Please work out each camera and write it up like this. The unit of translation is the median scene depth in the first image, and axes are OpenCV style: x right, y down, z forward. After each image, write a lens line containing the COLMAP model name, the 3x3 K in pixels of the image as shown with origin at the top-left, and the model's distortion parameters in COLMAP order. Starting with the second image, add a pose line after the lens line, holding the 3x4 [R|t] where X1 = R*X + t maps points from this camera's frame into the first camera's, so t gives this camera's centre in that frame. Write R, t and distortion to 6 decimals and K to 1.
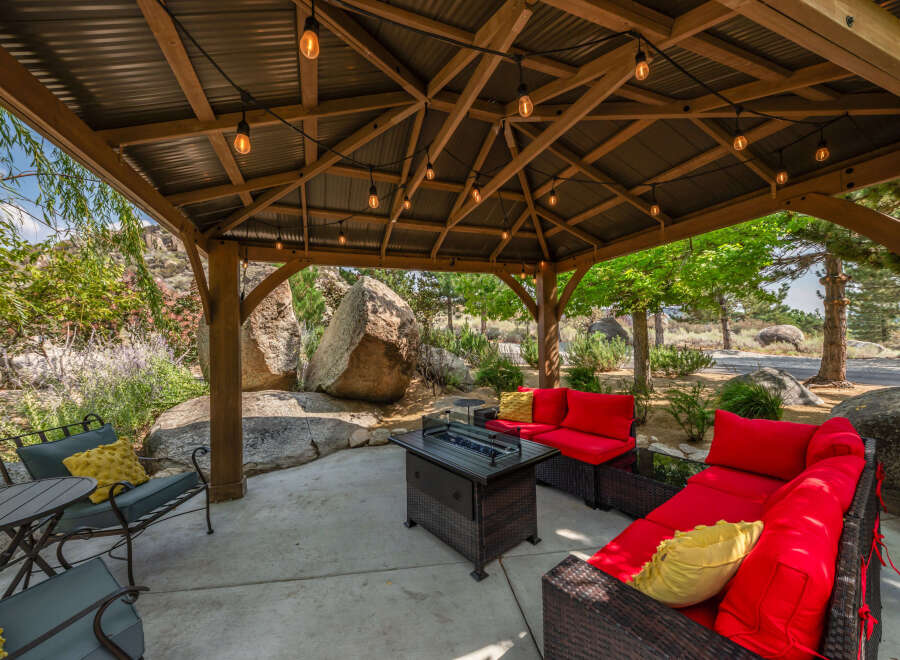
lens RADIAL K [[343.0, 0, 453.9], [0, 343.0, 331.9], [0, 0, 1]] dist [0.007981, -0.002540]
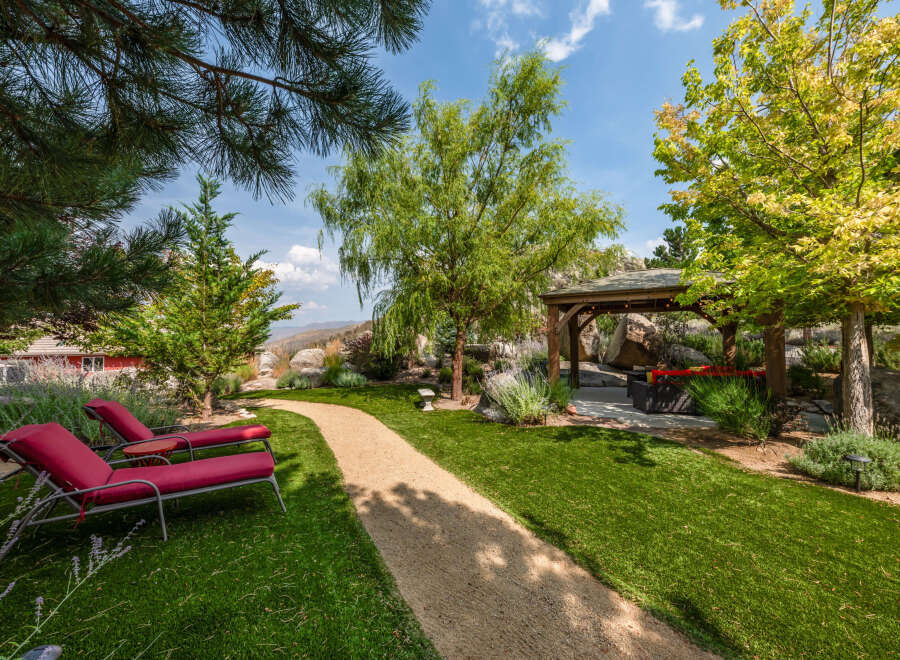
lens RADIAL K [[343.0, 0, 441.8], [0, 343.0, 329.3], [0, 0, 1]] dist [0.007981, -0.002540]
pose [[0.638946, -0.004405, -0.769239, 0.708749], [-0.003257, 0.999959, -0.008432, -0.034416], [0.769245, 0.007893, 0.638905, -1.398035]]
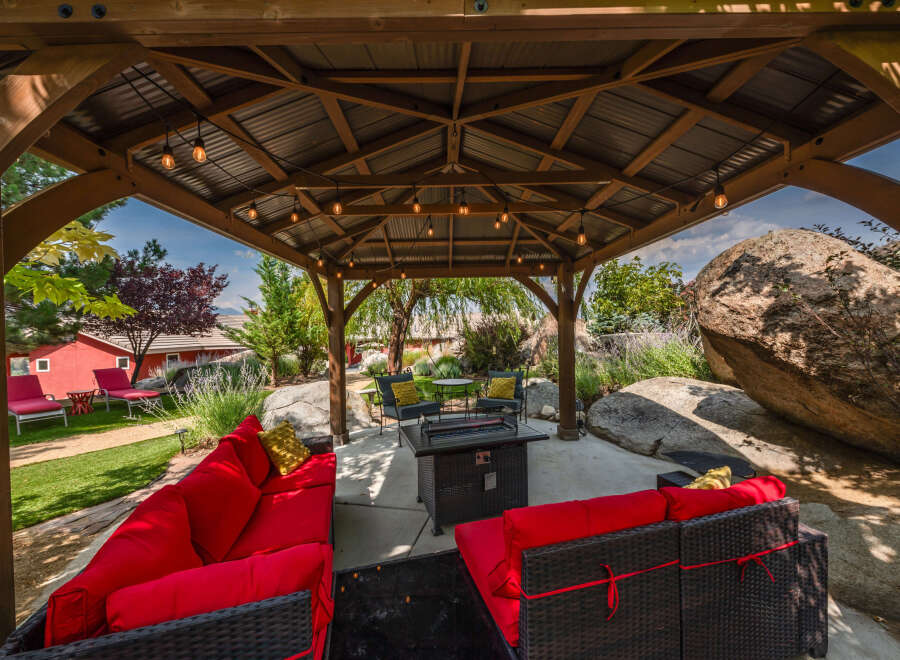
lens RADIAL K [[343.0, 0, 450.9], [0, 343.0, 332.1], [0, 0, 1]] dist [0.007981, -0.002540]
pose [[-0.355424, 0.035153, -0.934044, 0.598835], [0.042688, 0.998860, 0.021349, -0.018962], [0.933730, -0.032285, -0.356520, 0.728519]]
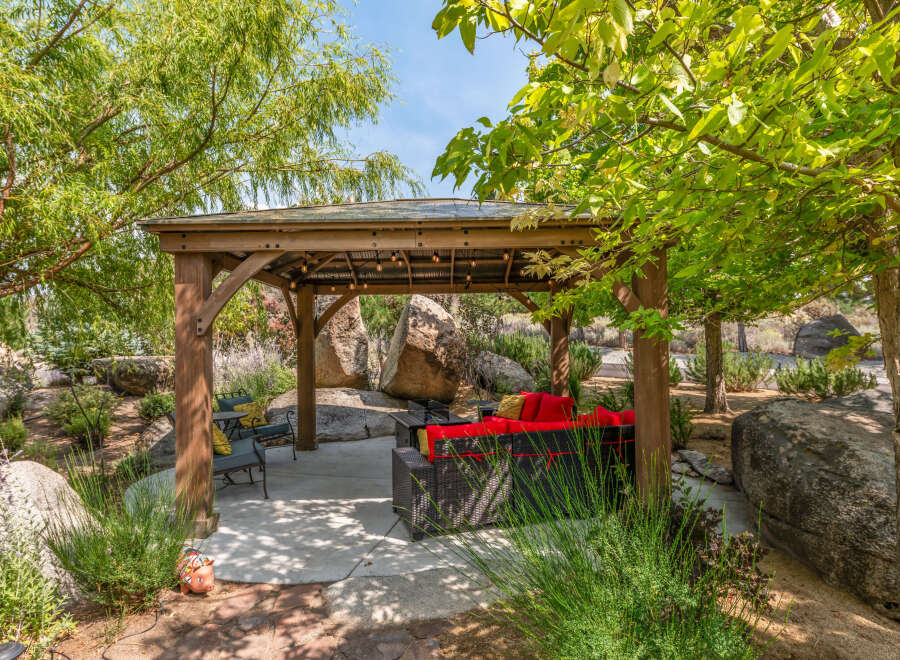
lens RADIAL K [[491.2, 0, 448.4], [0, 491.2, 335.1], [0, 0, 1]] dist [0.001848, 0.000299]
pose [[0.933460, 0.006631, -0.358621, 0.492066], [-0.004689, 0.999969, 0.006284, -0.035804], [0.358652, -0.004185, 0.933462, -0.564318]]
